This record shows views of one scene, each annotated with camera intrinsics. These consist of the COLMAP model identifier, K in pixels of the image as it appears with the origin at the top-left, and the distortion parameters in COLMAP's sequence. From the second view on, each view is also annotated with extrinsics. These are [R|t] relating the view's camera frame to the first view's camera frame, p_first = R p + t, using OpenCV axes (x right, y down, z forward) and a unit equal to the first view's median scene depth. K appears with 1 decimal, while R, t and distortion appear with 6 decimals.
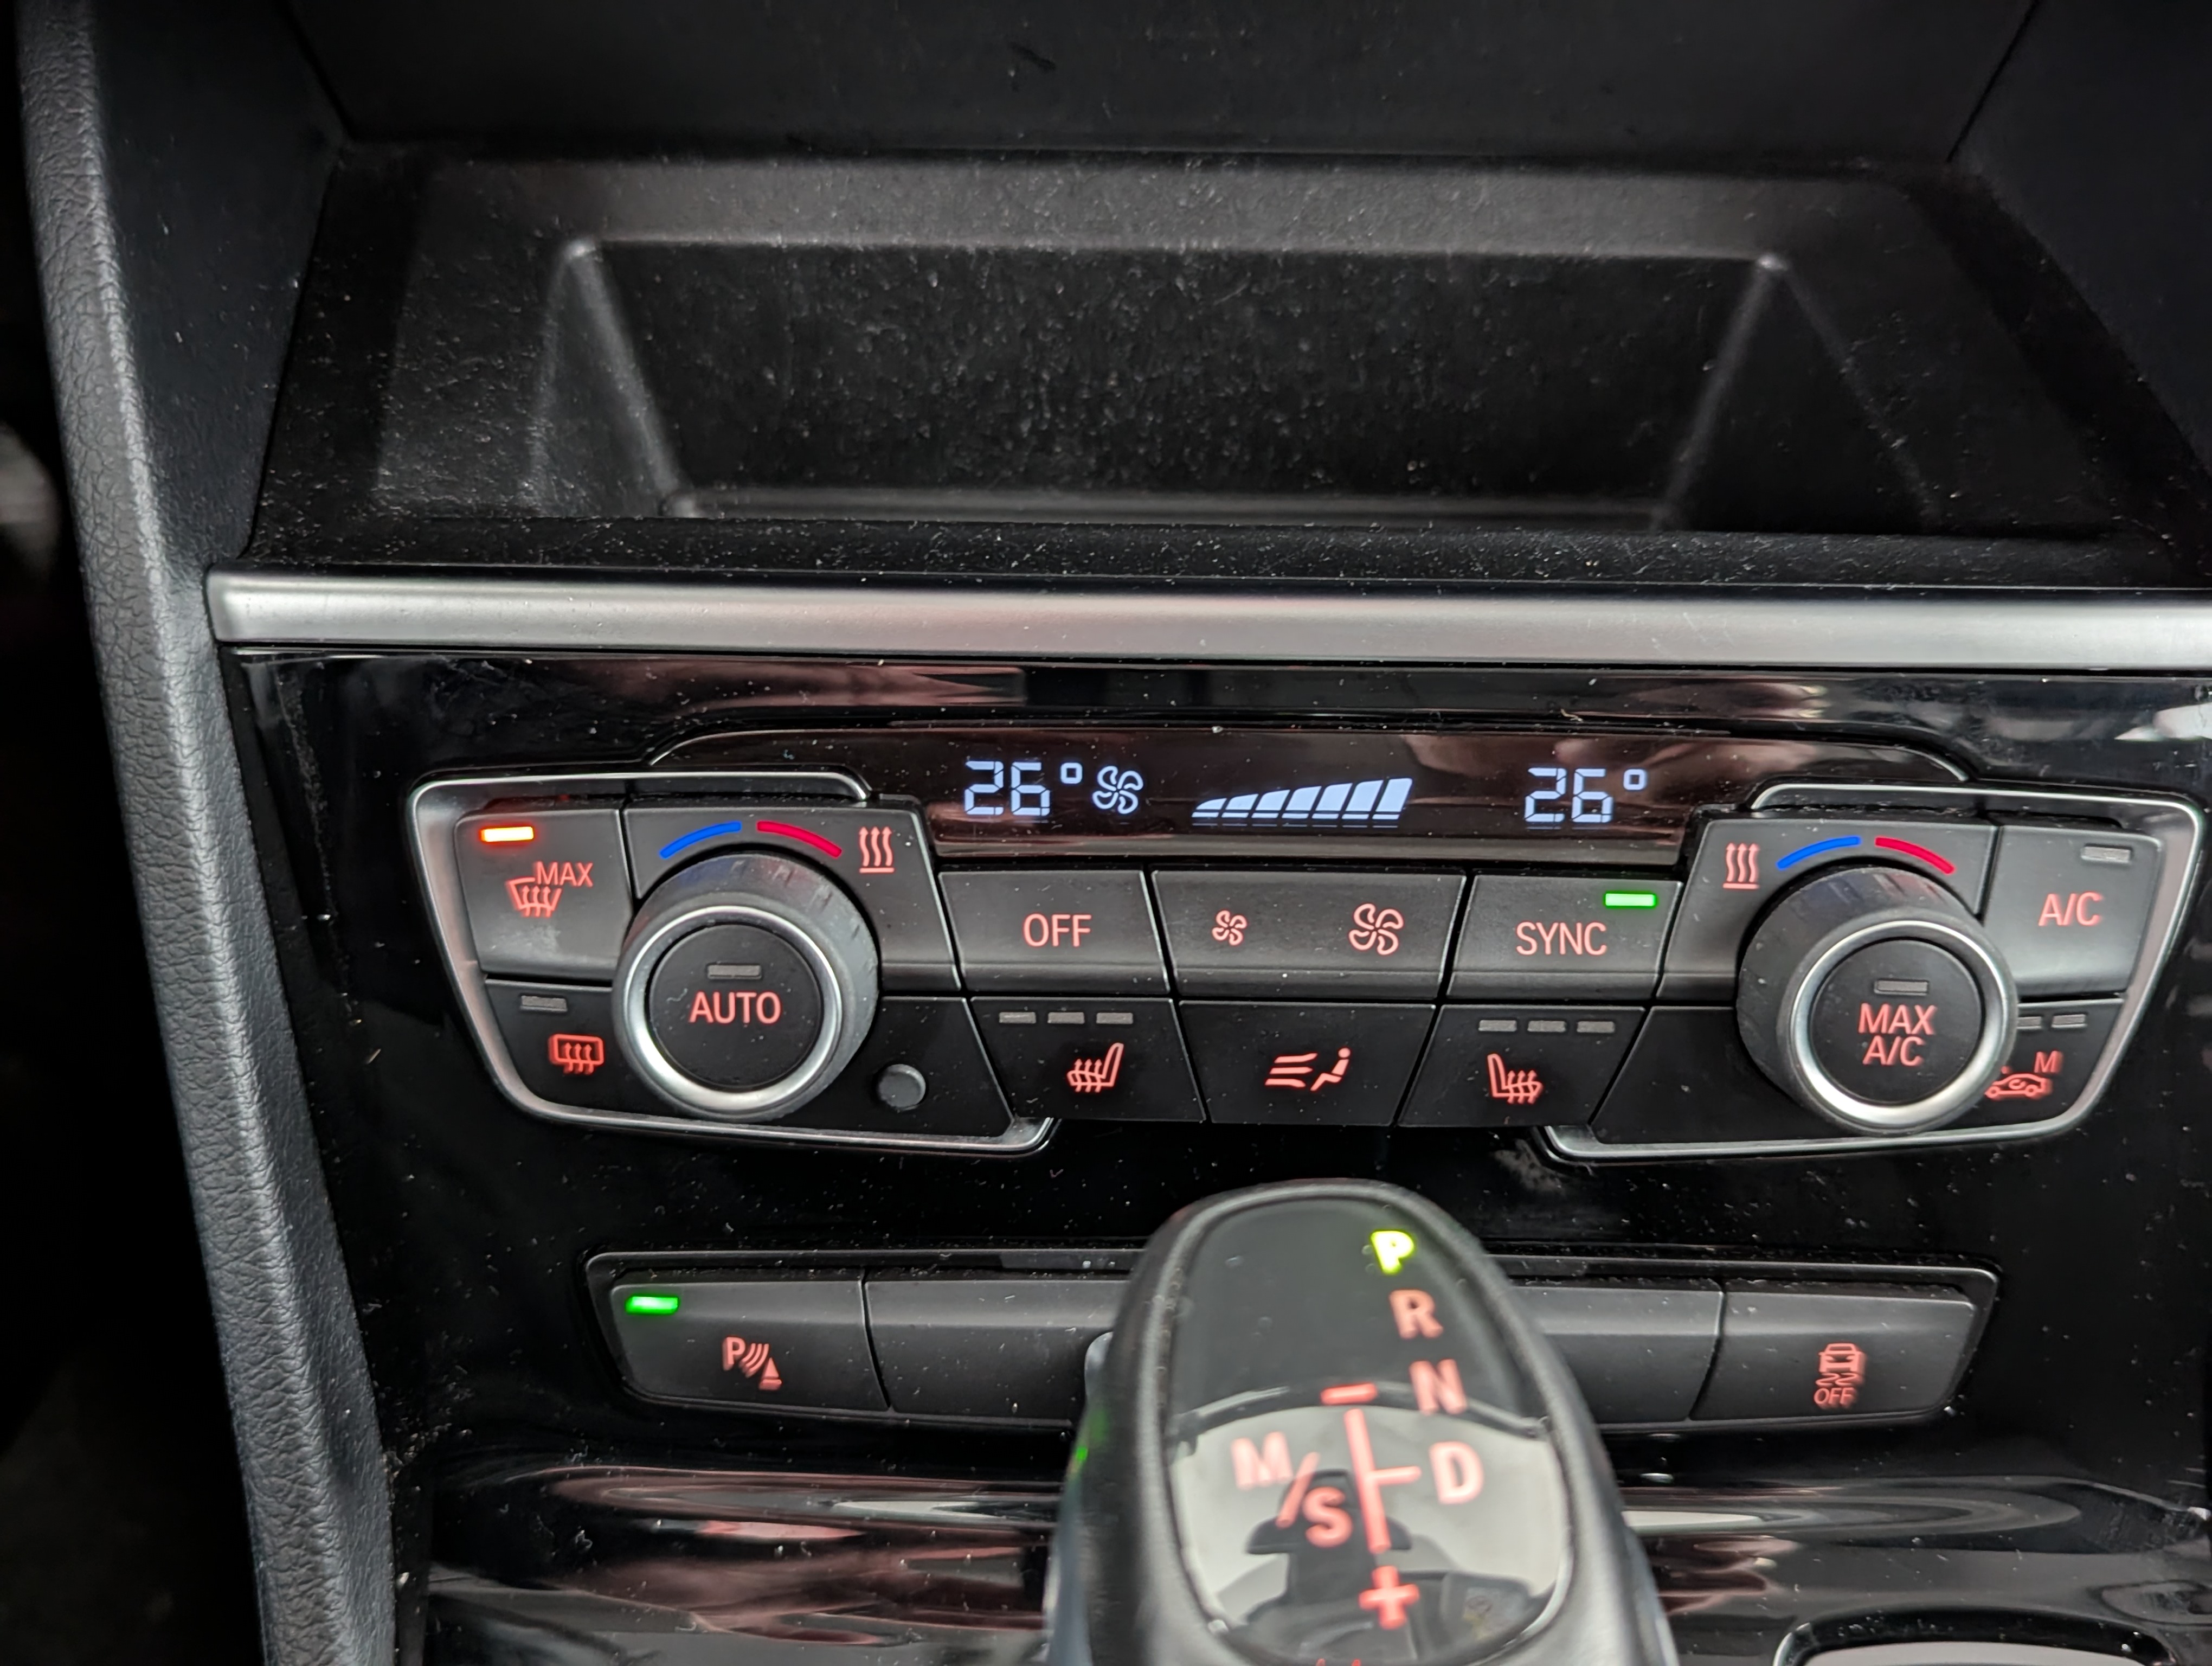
lens RADIAL K [[2208.1, 0, 1104.9], [0, 2208.1, 829.5], [0, 0, 1]] dist [0.016471, 0.000000]
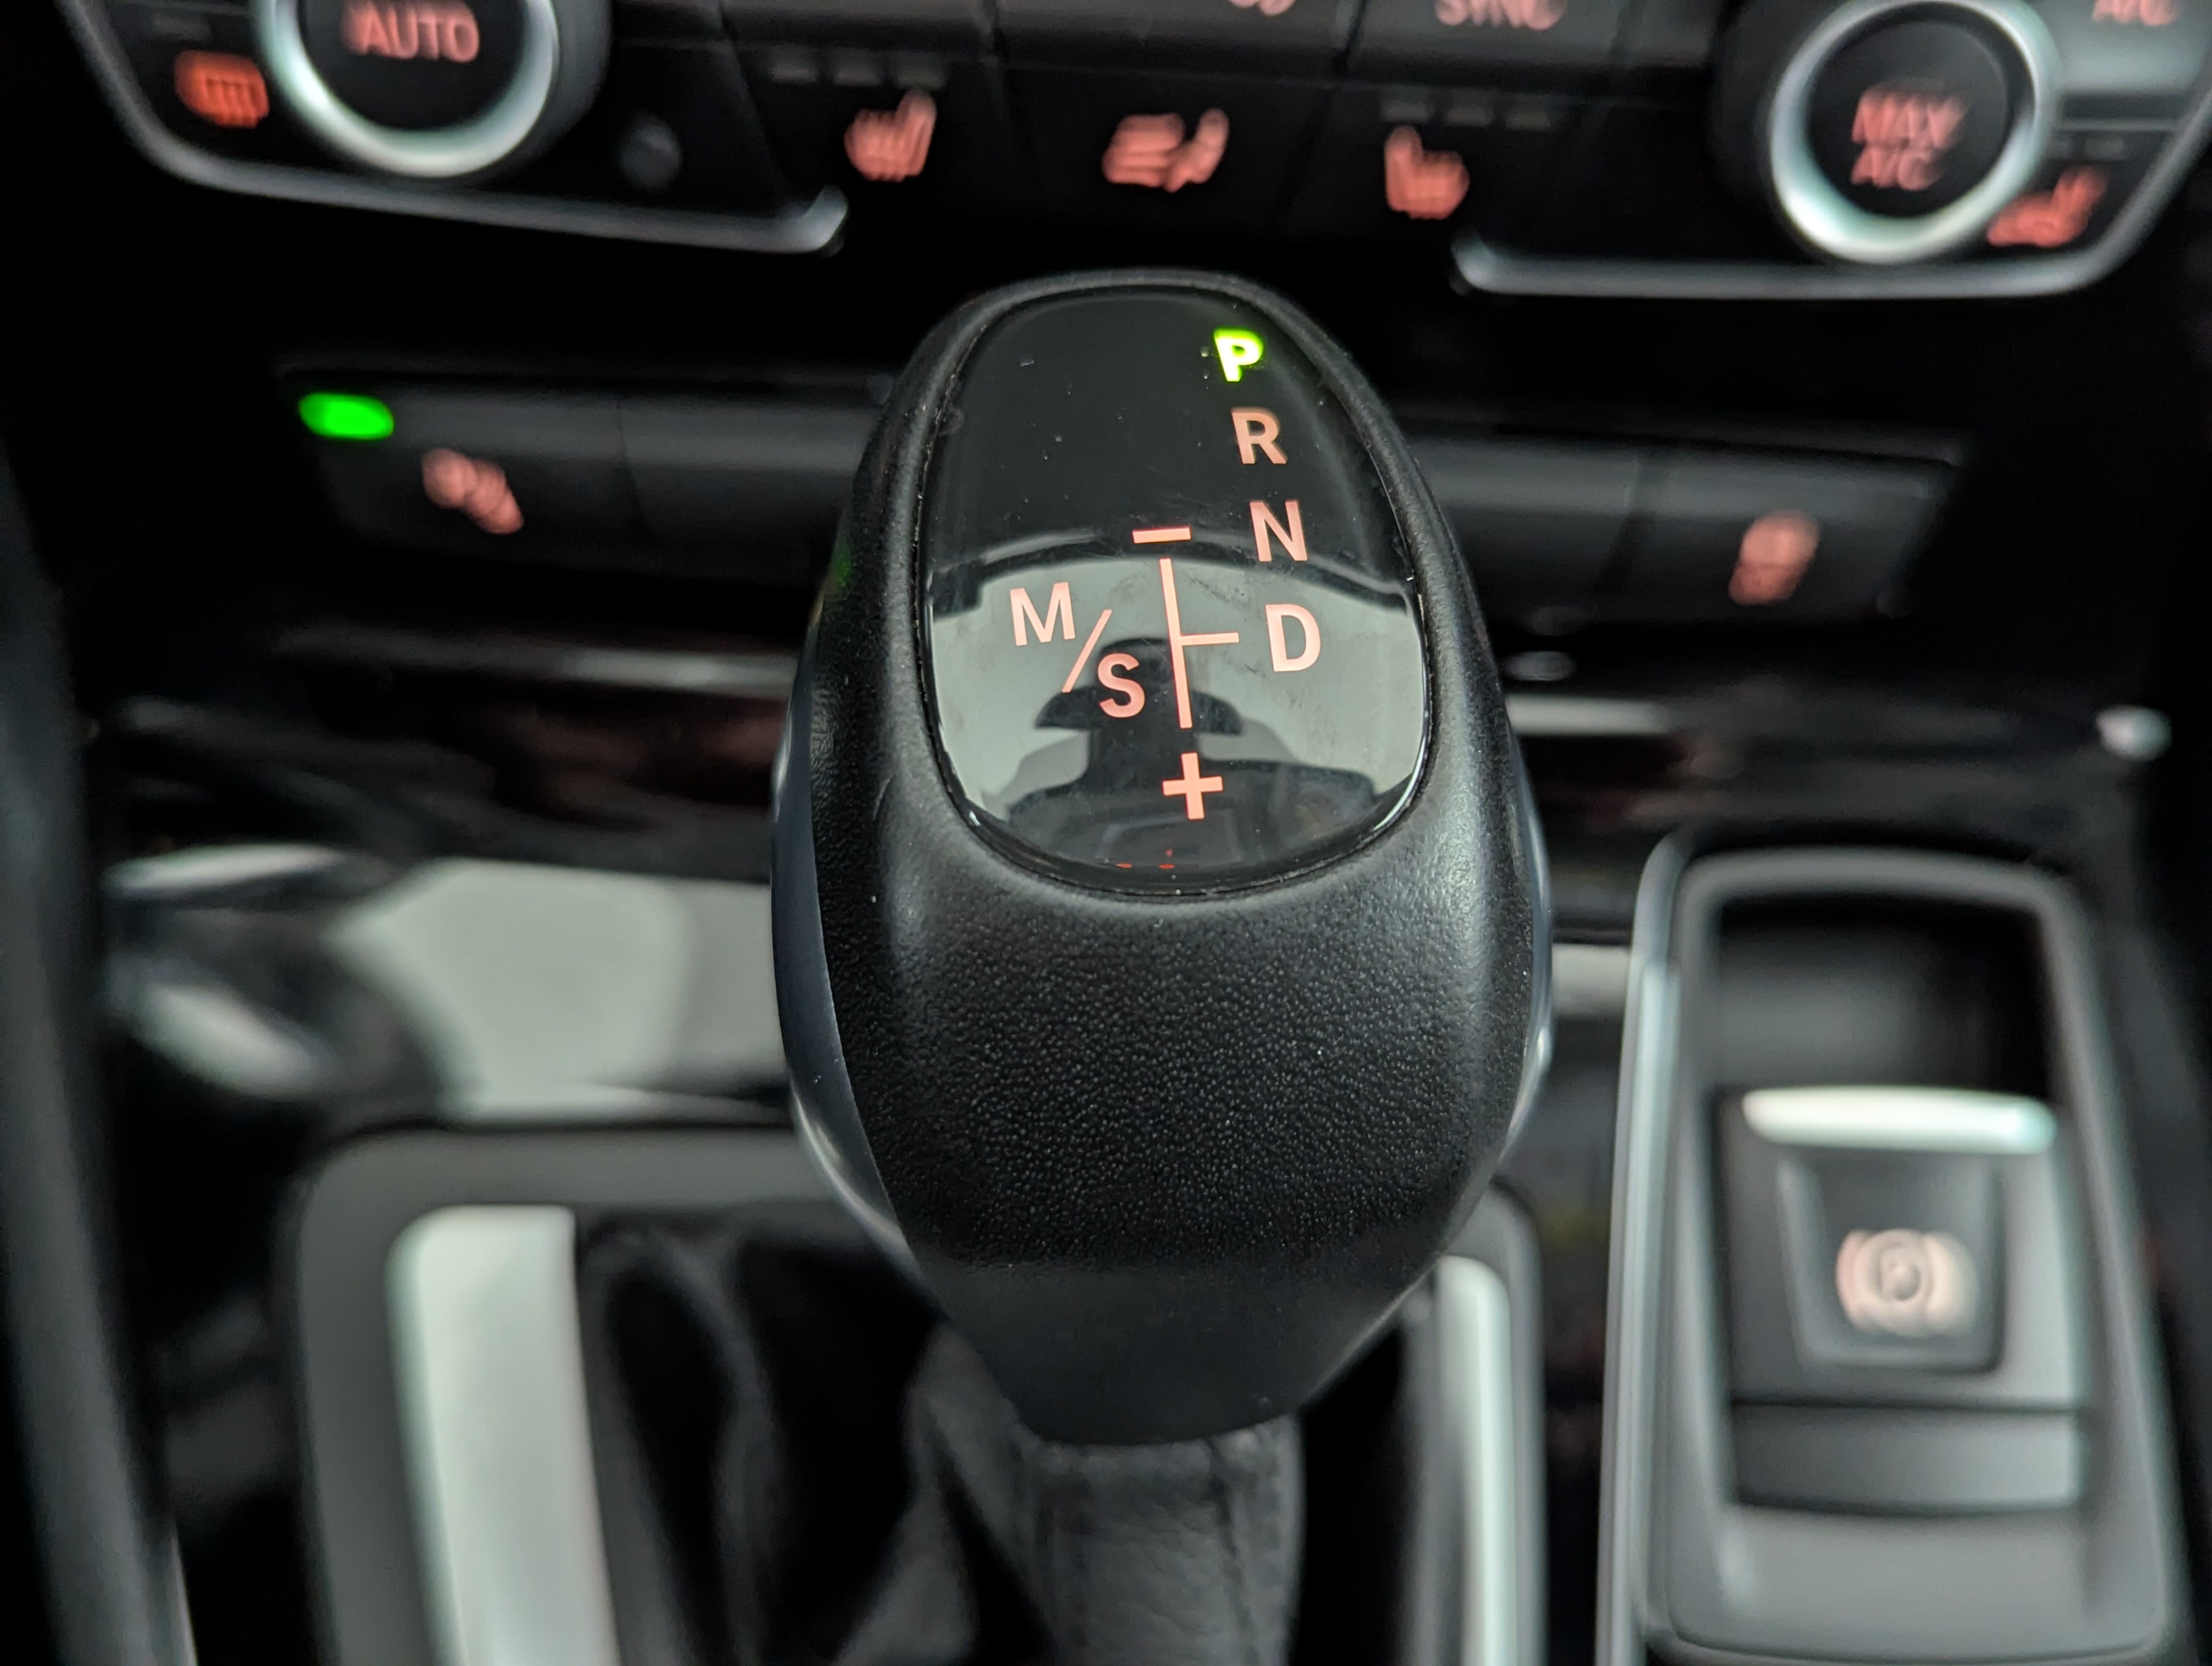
lens RADIAL K [[2208.1, 0, 1113.8], [0, 2208.1, 828.8], [0, 0, 1]] dist [0.016471, 0.000000]
pose [[0.998091, 0.030428, 0.053748, 0.052322], [-0.047180, 0.937215, 0.345547, 0.081587], [-0.039859, -0.347423, 0.936861, 0.234443]]
